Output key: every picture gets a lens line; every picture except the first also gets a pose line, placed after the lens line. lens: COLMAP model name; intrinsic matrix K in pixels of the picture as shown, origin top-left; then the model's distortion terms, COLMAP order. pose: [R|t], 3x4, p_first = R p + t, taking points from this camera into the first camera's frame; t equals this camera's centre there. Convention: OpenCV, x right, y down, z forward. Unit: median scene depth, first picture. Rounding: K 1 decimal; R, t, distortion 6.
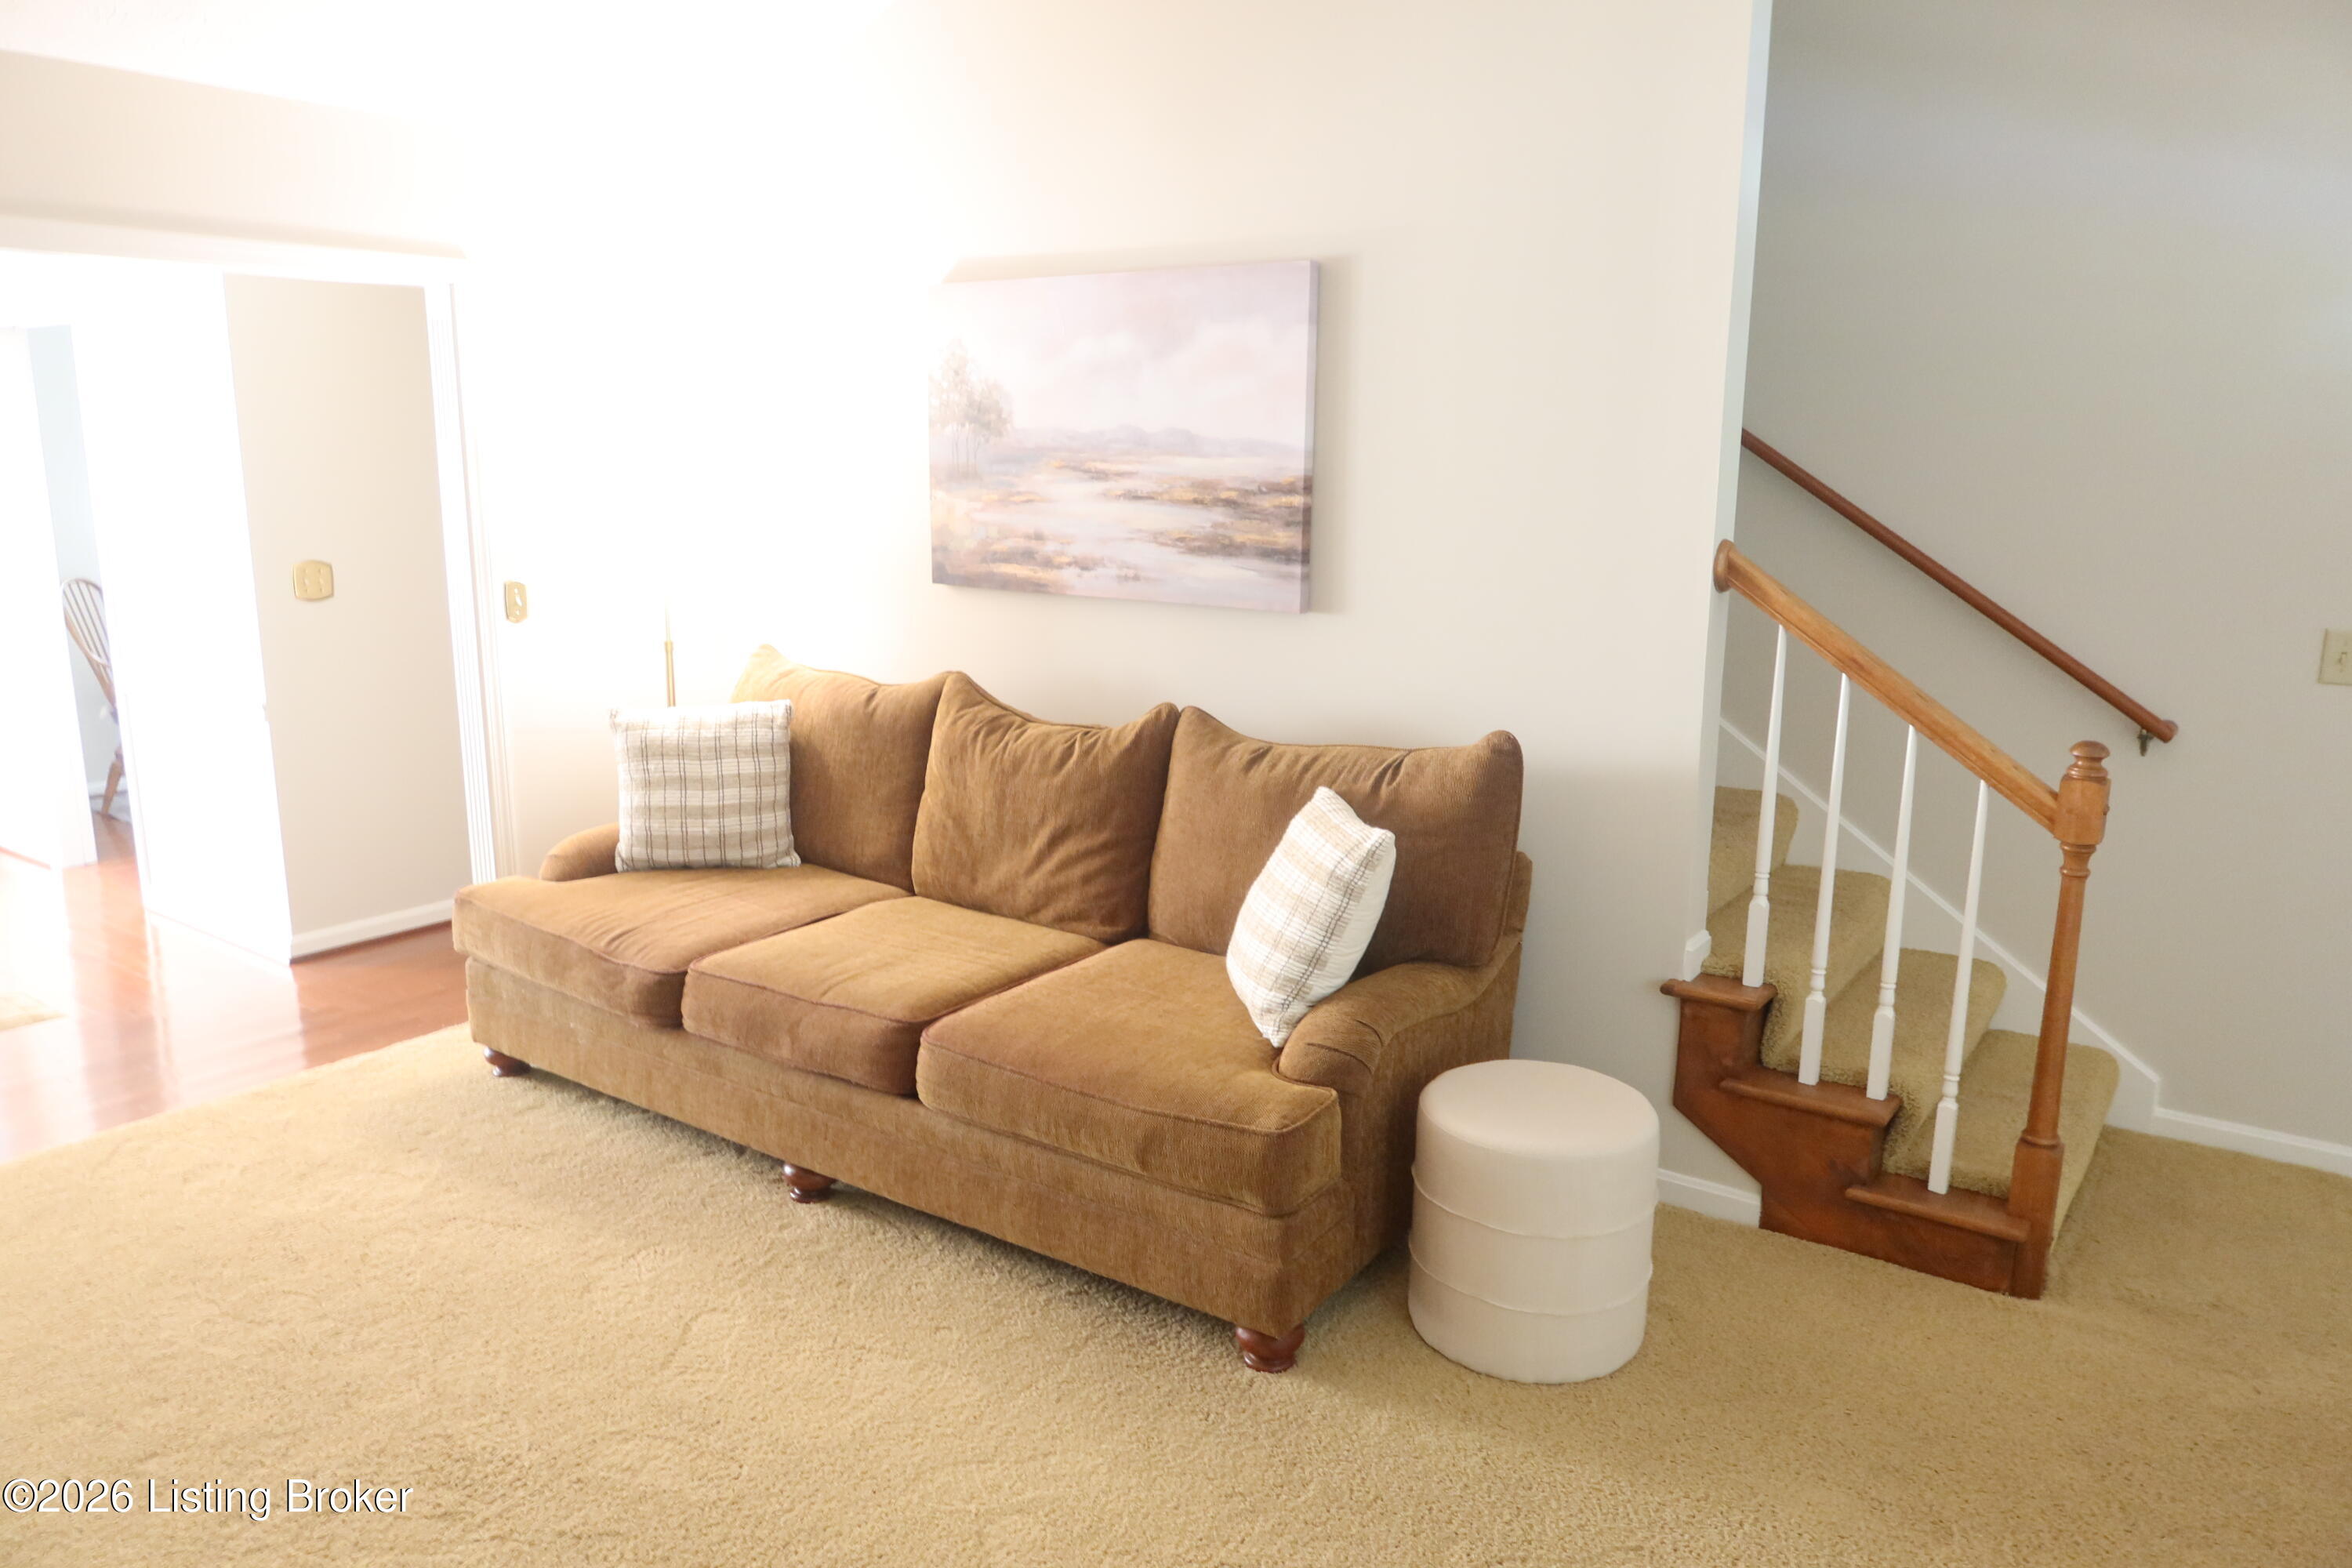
lens RADIAL K [[1625.2, 0, 1165.9], [0, 1625.2, 767.2], [0, 0, 1]] dist [-0.024596, 0.007017]
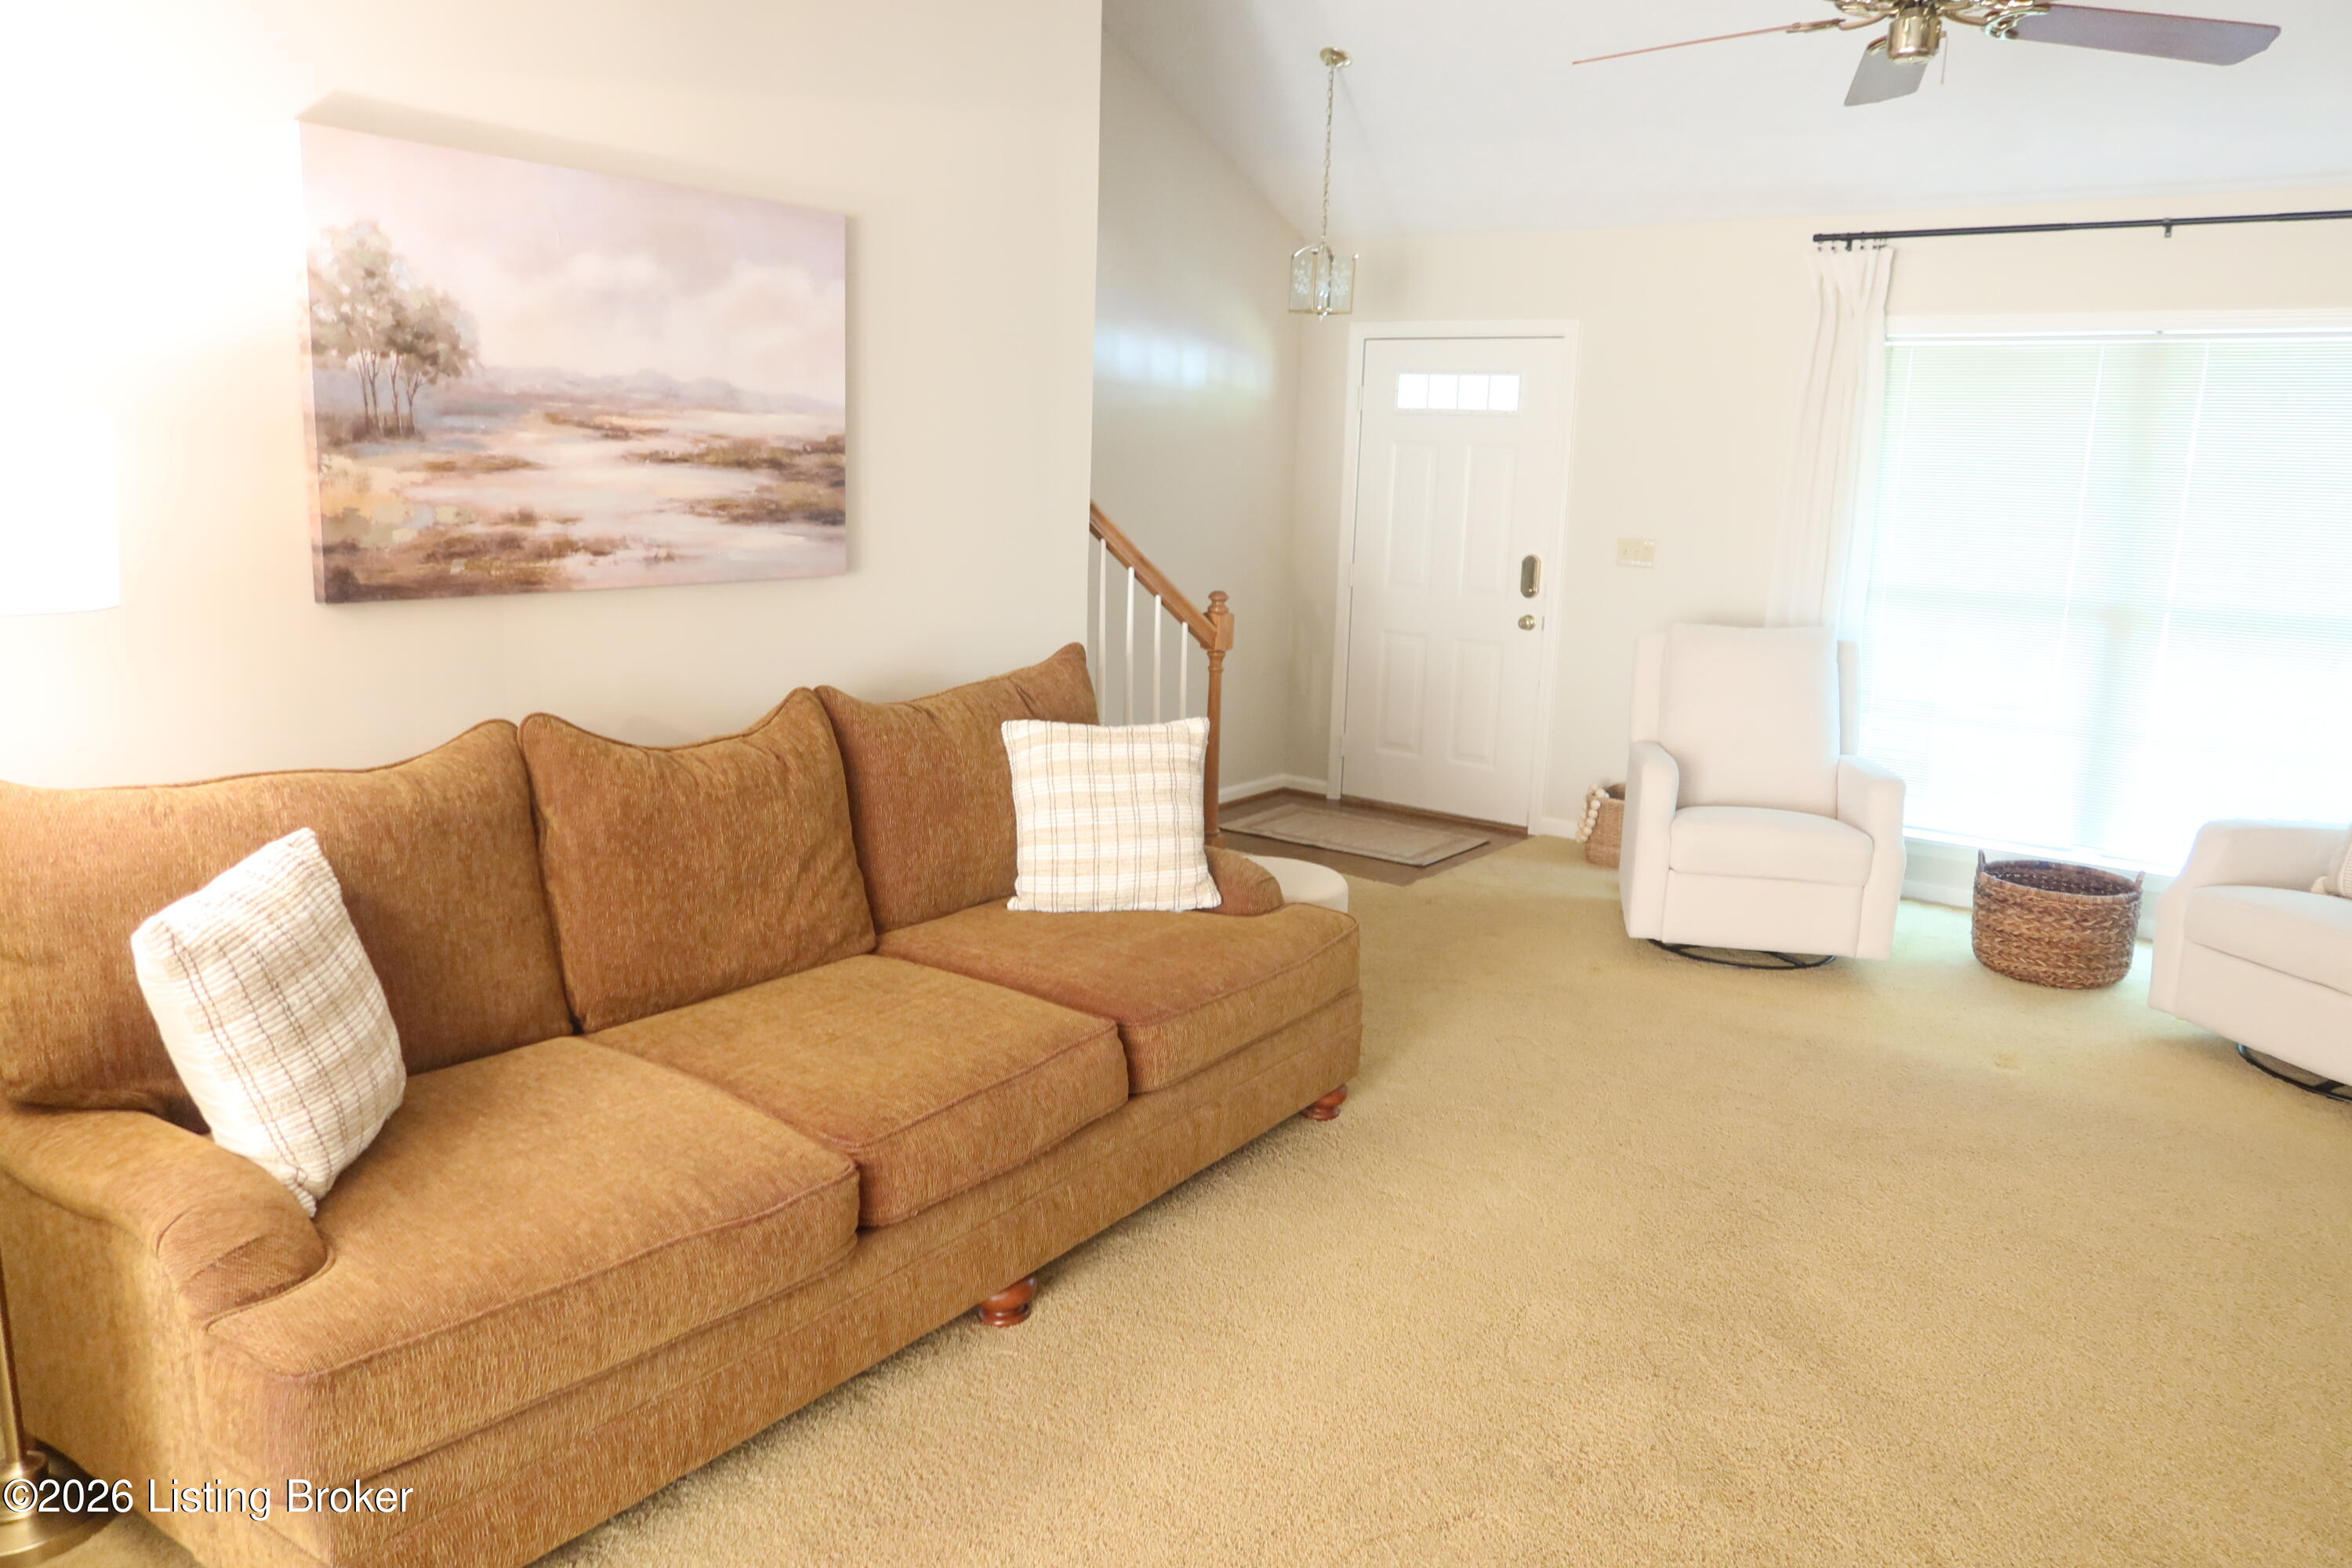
lens RADIAL K [[1625.2, 0, 1165.9], [0, 1625.2, 767.2], [0, 0, 1]] dist [-0.024596, 0.007017]
pose [[0.013666, -0.198891, 0.979926, -0.842958], [0.170789, 0.966081, 0.193699, -0.129858], [-0.985213, 0.164714, 0.047171, 0.727825]]
